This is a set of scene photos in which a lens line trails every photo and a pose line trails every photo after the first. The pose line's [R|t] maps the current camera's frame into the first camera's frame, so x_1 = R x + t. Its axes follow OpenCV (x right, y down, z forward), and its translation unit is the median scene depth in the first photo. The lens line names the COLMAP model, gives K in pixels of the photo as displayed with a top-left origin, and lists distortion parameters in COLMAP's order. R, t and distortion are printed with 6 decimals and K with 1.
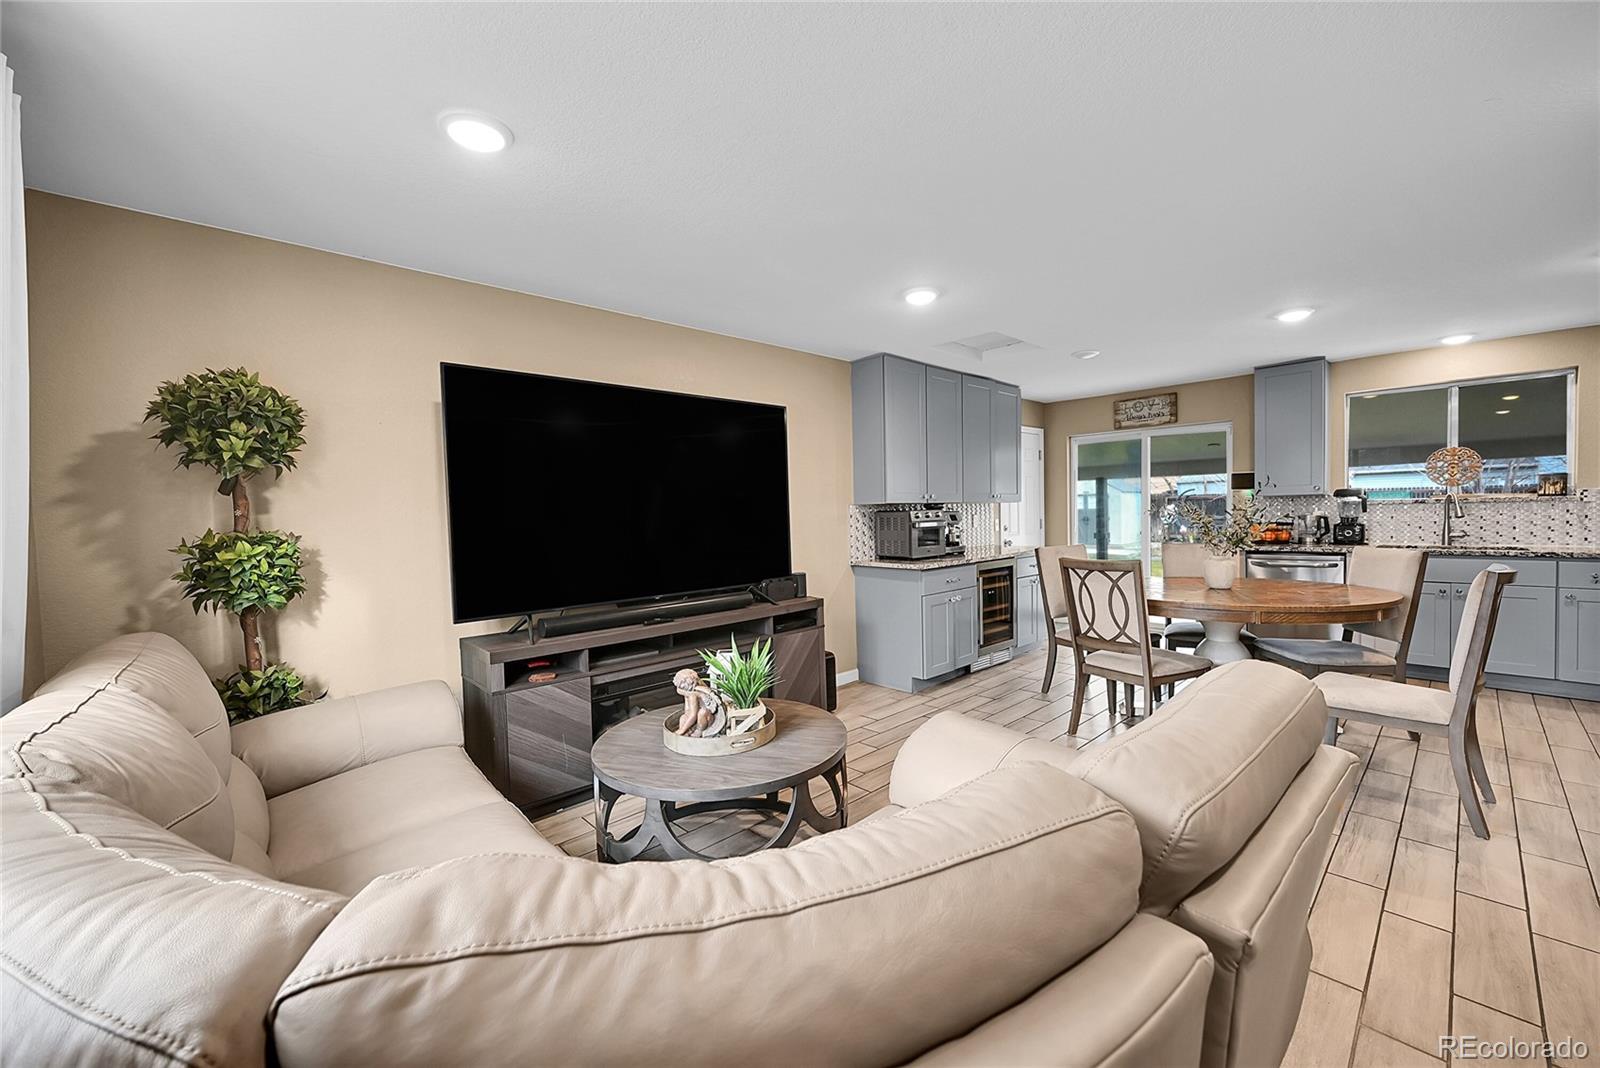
lens RADIAL K [[623.3, 0, 796.1], [0, 623.3, 529.8], [0, 0, 1]] dist [-0.001918, 0.000033]
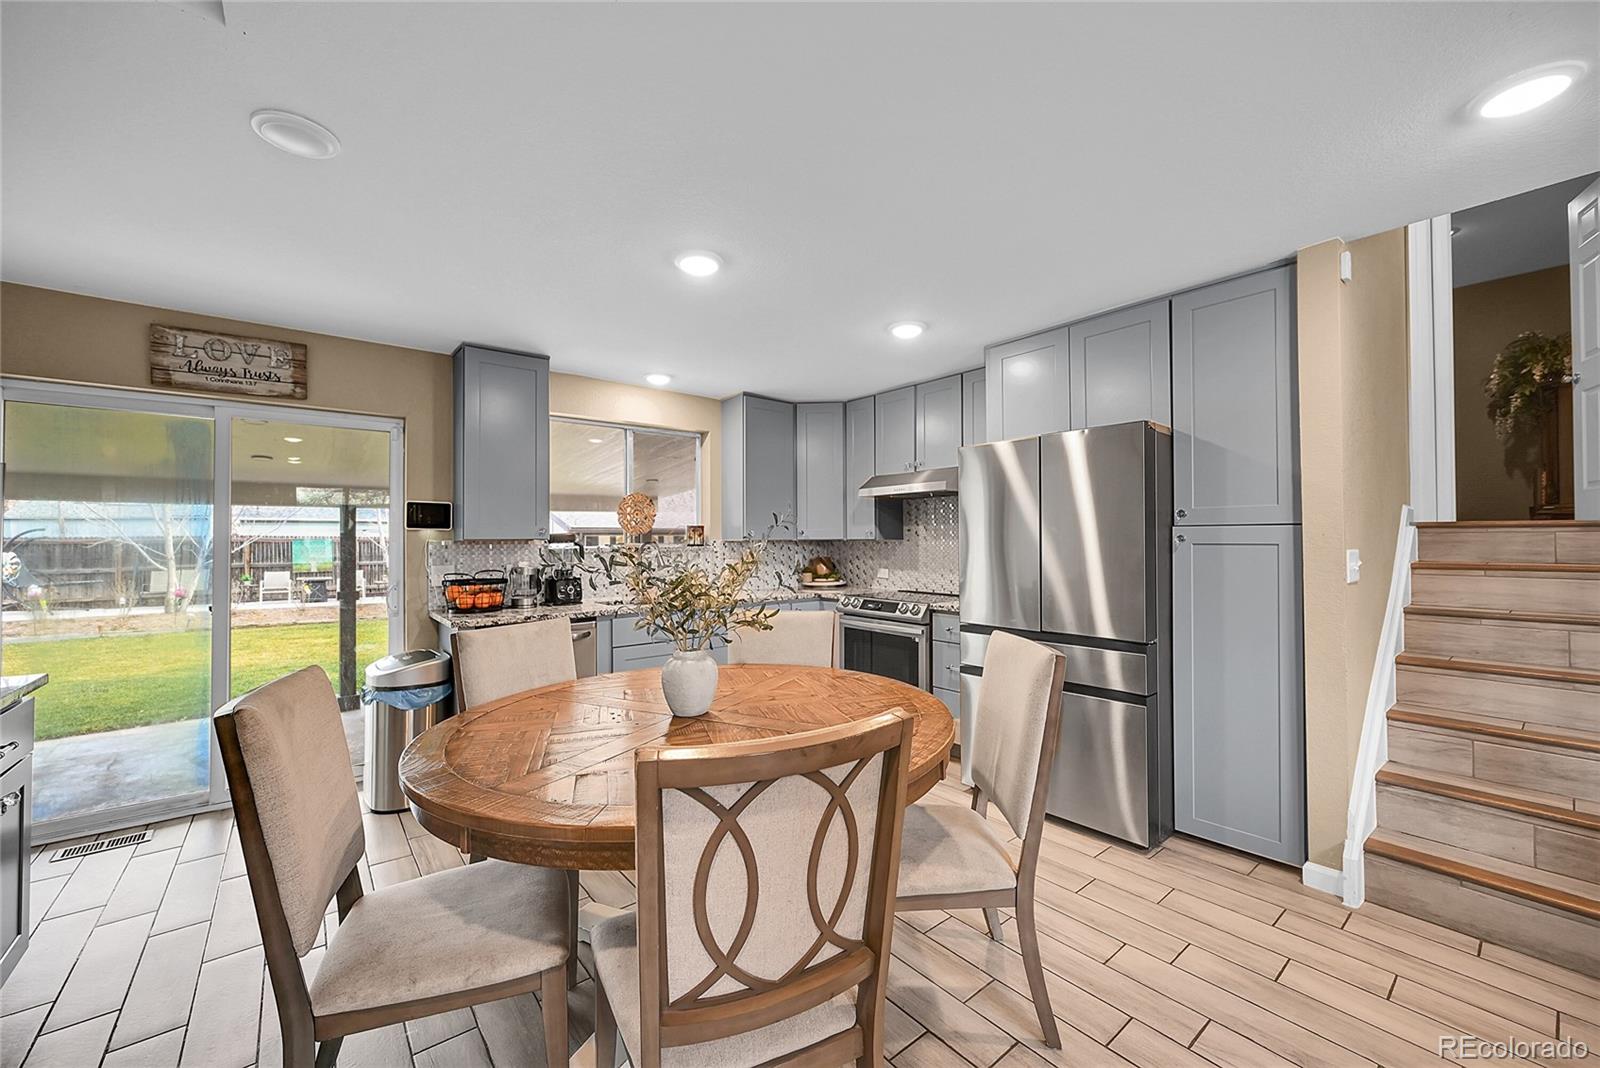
lens RADIAL K [[623.3, 0, 799.0], [0, 623.3, 535.9], [0, 0, 1]] dist [-0.001918, 0.000033]
pose [[0.062995, 0.033539, 0.997450, 0.111045], [0.035067, 0.998744, -0.035797, -0.021710], [-0.997398, 0.037232, 0.061740, 0.589777]]
